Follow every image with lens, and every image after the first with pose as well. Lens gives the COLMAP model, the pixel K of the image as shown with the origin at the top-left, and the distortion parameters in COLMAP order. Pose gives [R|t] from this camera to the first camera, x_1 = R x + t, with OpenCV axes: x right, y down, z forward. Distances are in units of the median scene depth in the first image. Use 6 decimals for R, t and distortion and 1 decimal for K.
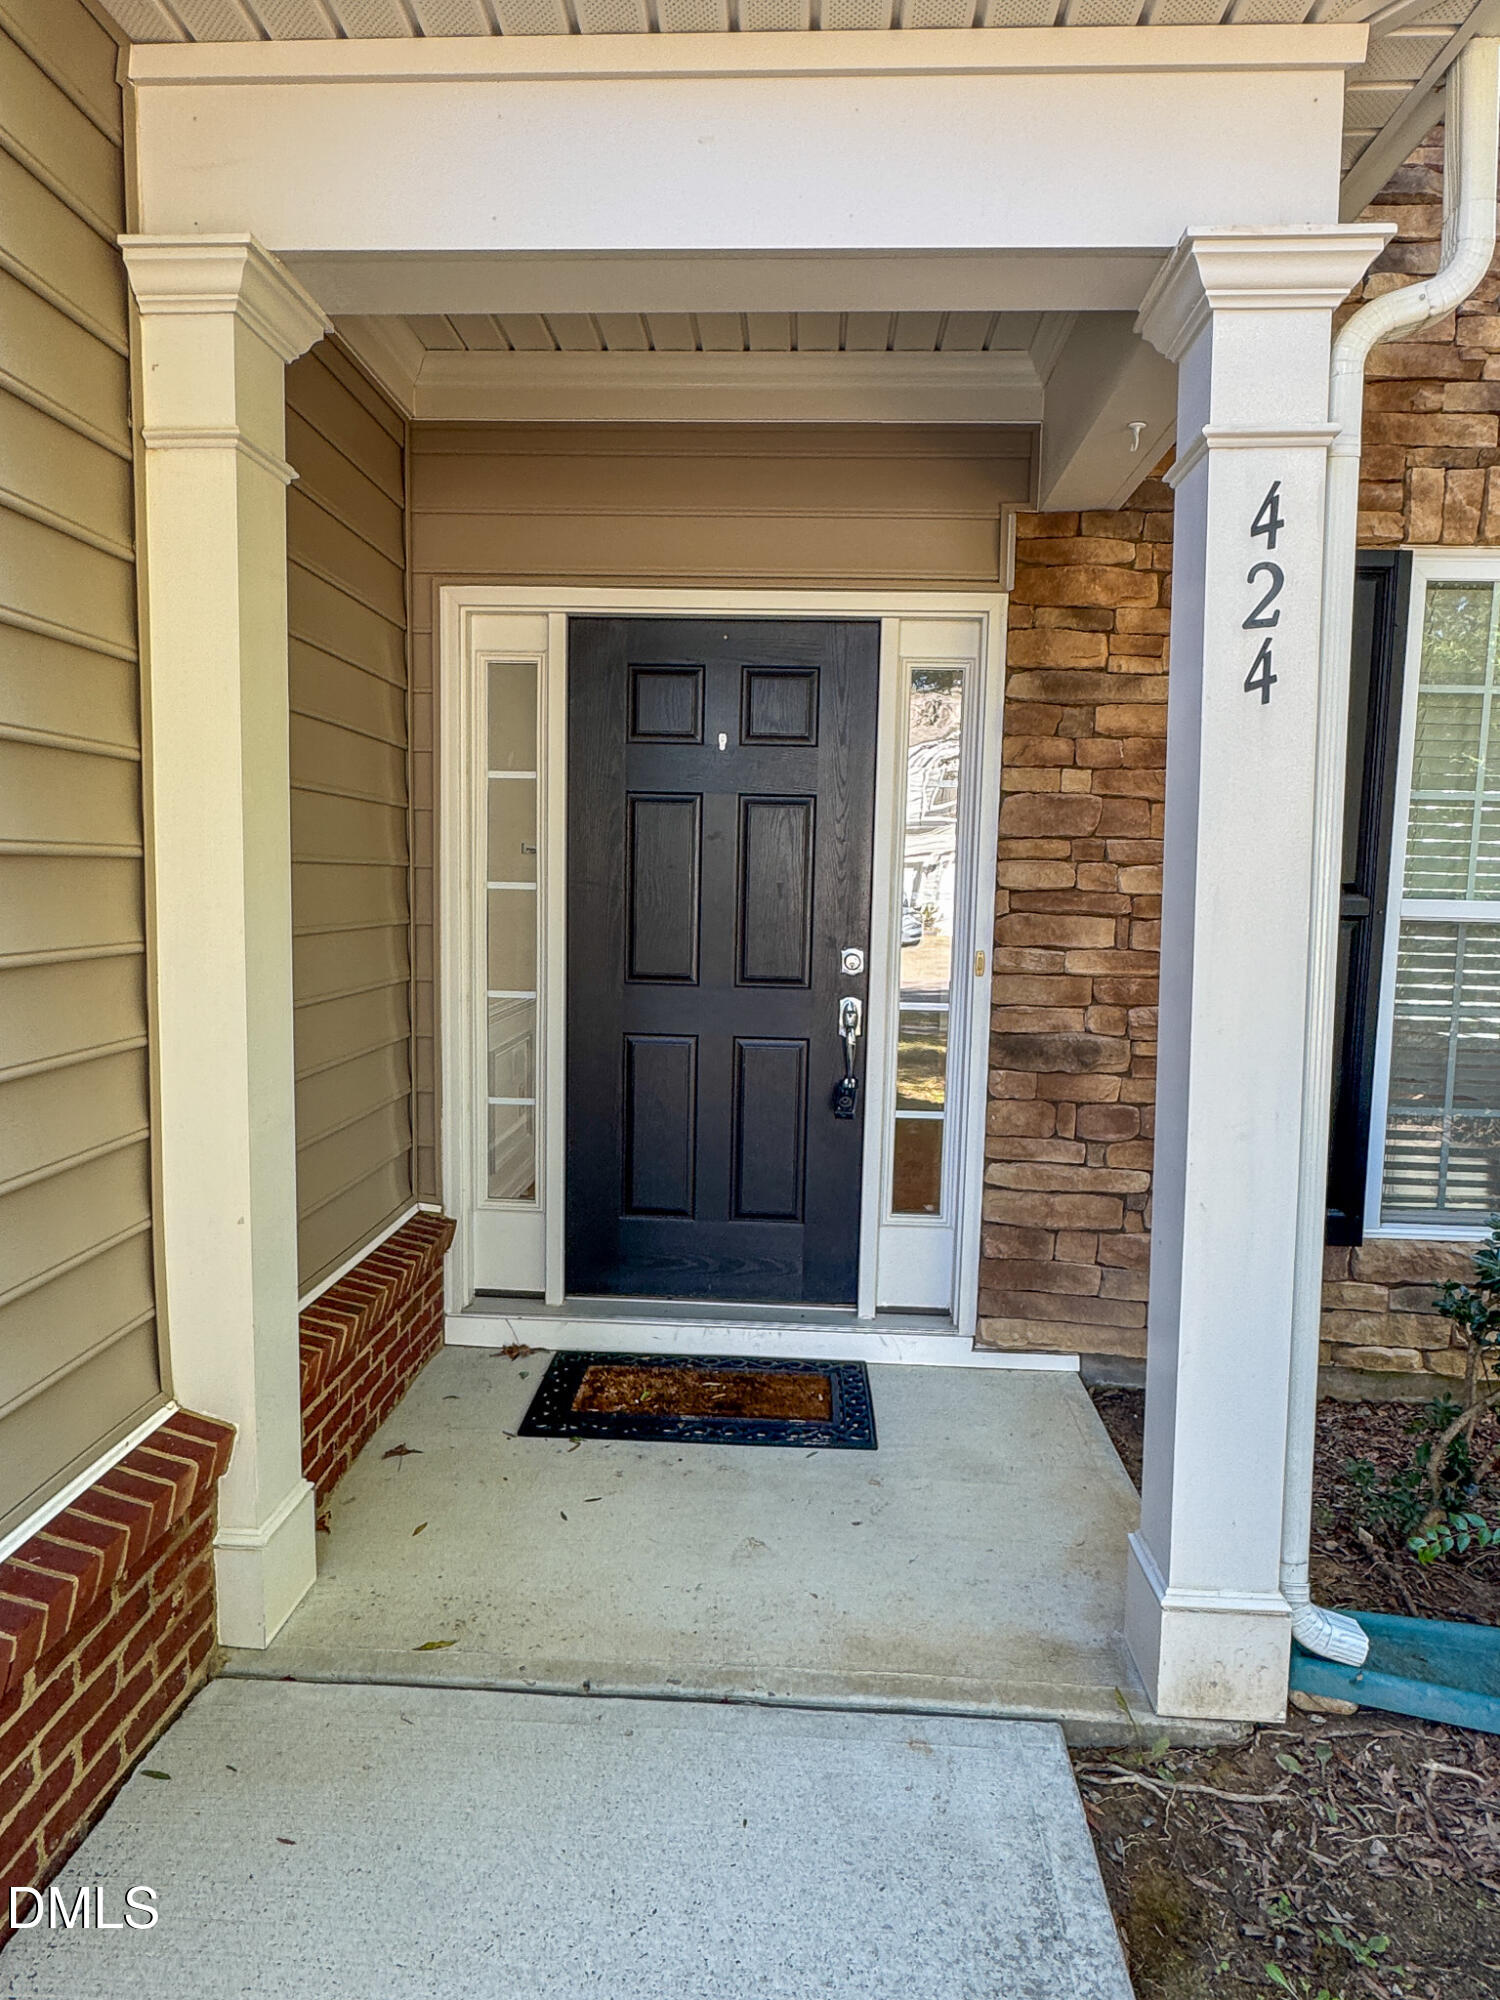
lens RADIAL K [[1202.2, 0, 750.0], [0, 1202.2, 1000.0], [0, 0, 1]] dist [-0.001678, 0.003369]
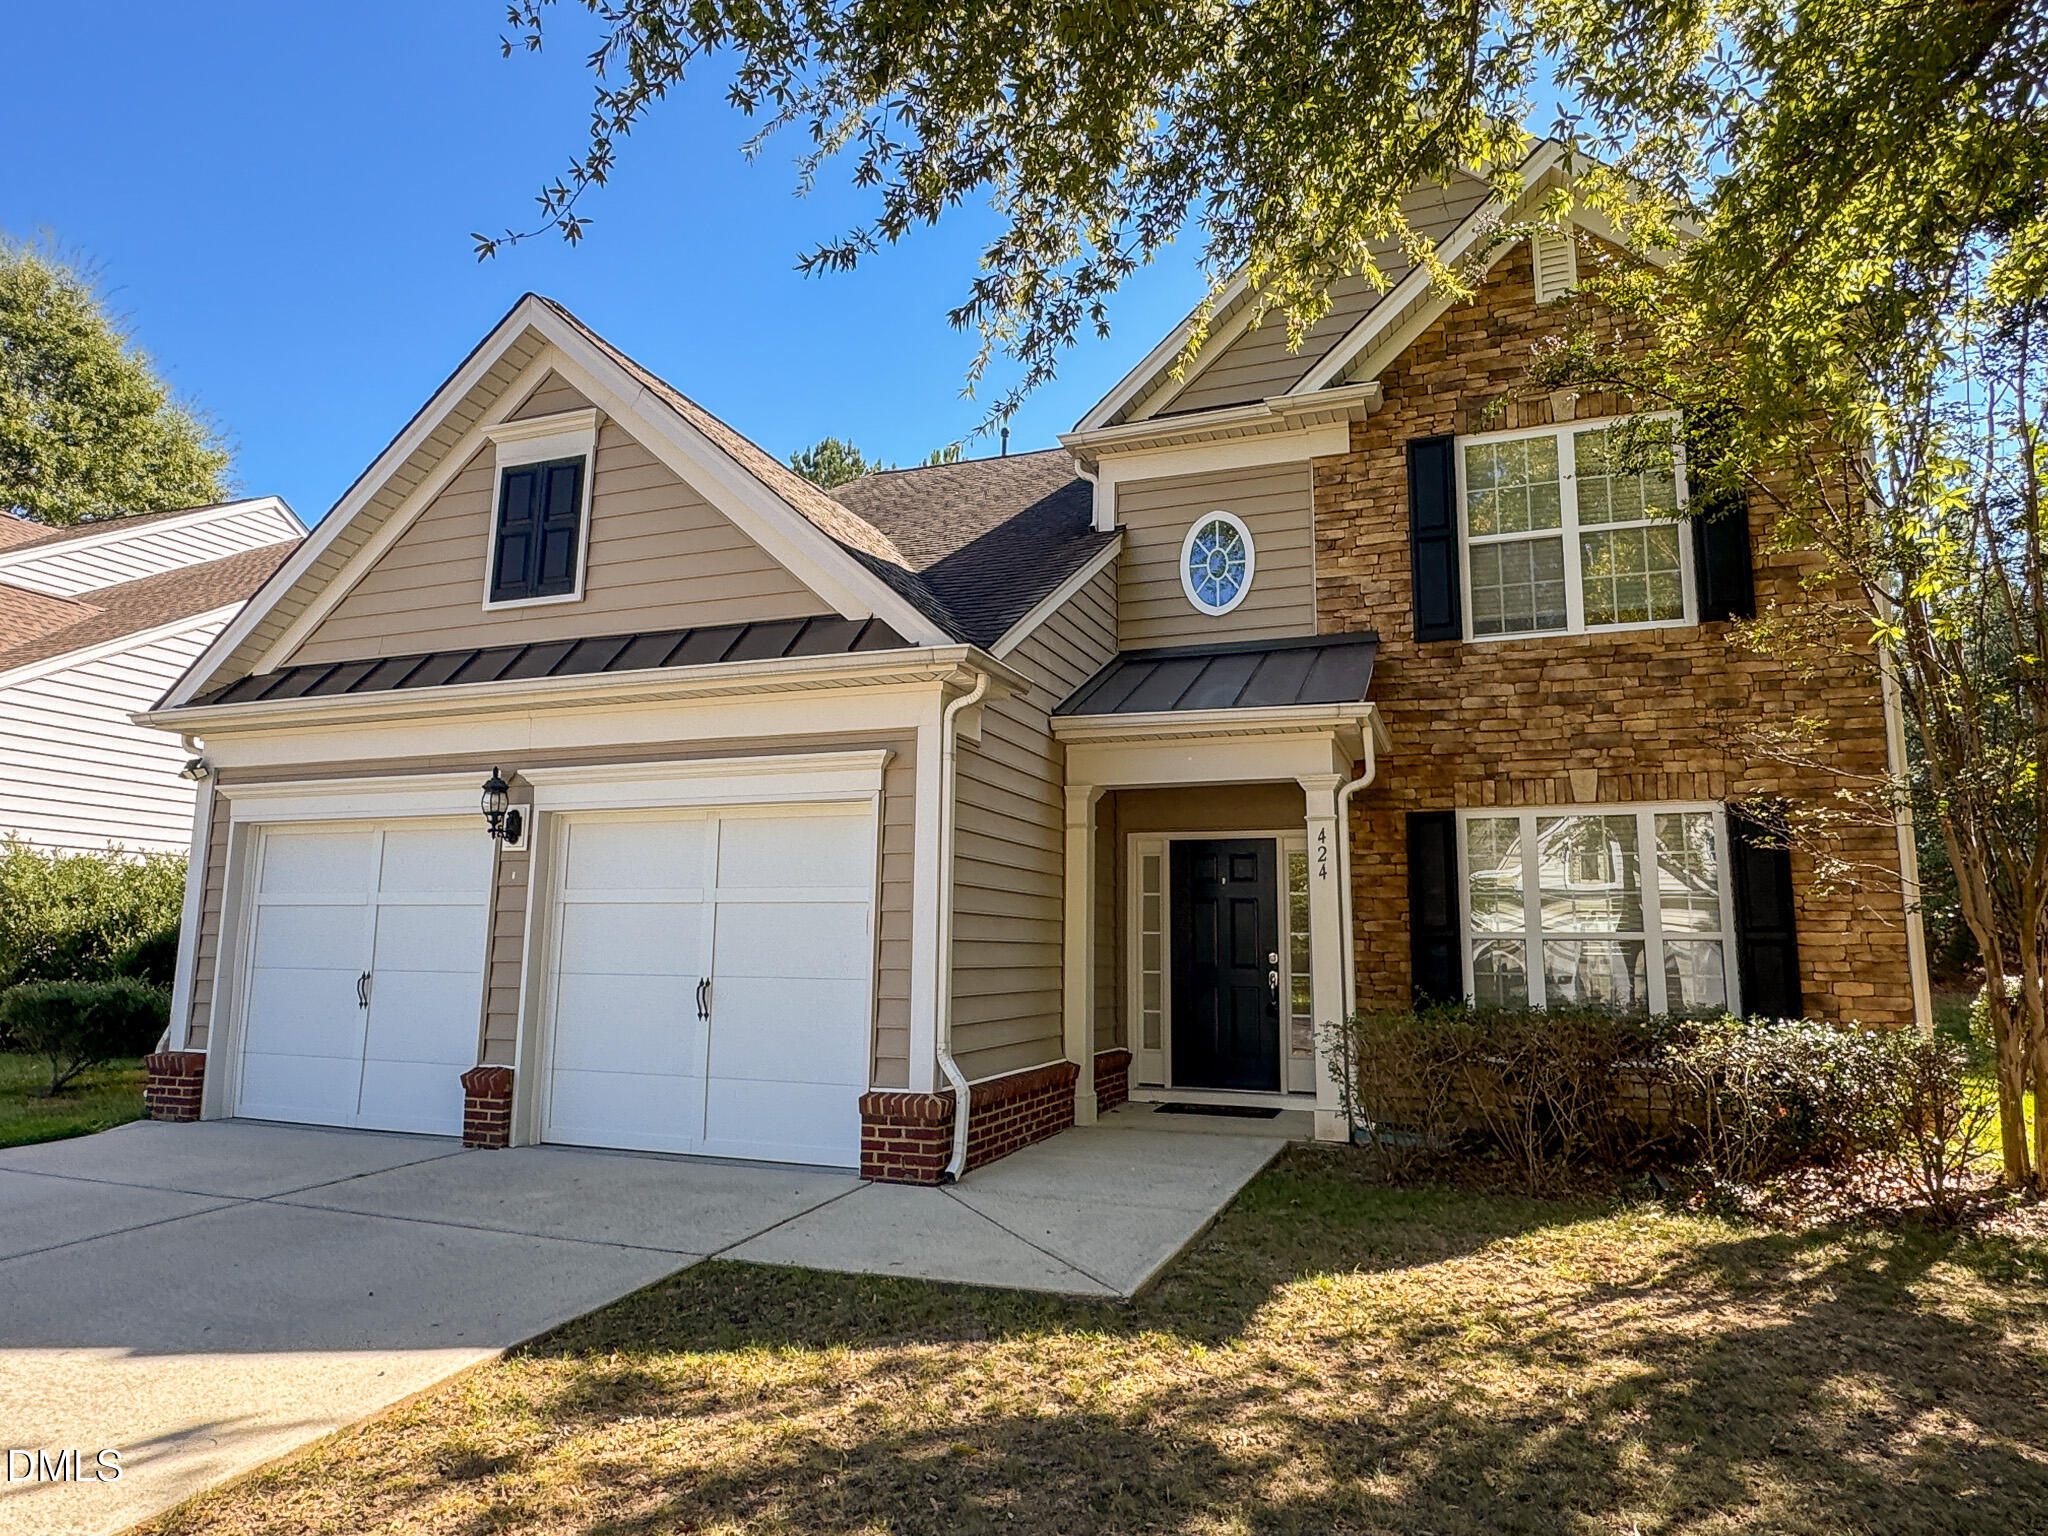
lens RADIAL K [[1231.1, 0, 1024.0], [0, 1231.1, 768.0], [0, 0, 1]] dist [-0.001678, 0.003369]
pose [[0.951157, -0.056242, -0.303541, 0.438051], [-0.023550, 0.967179, -0.253001, 0.283246], [0.307808, 0.247792, 0.918615, -1.944975]]
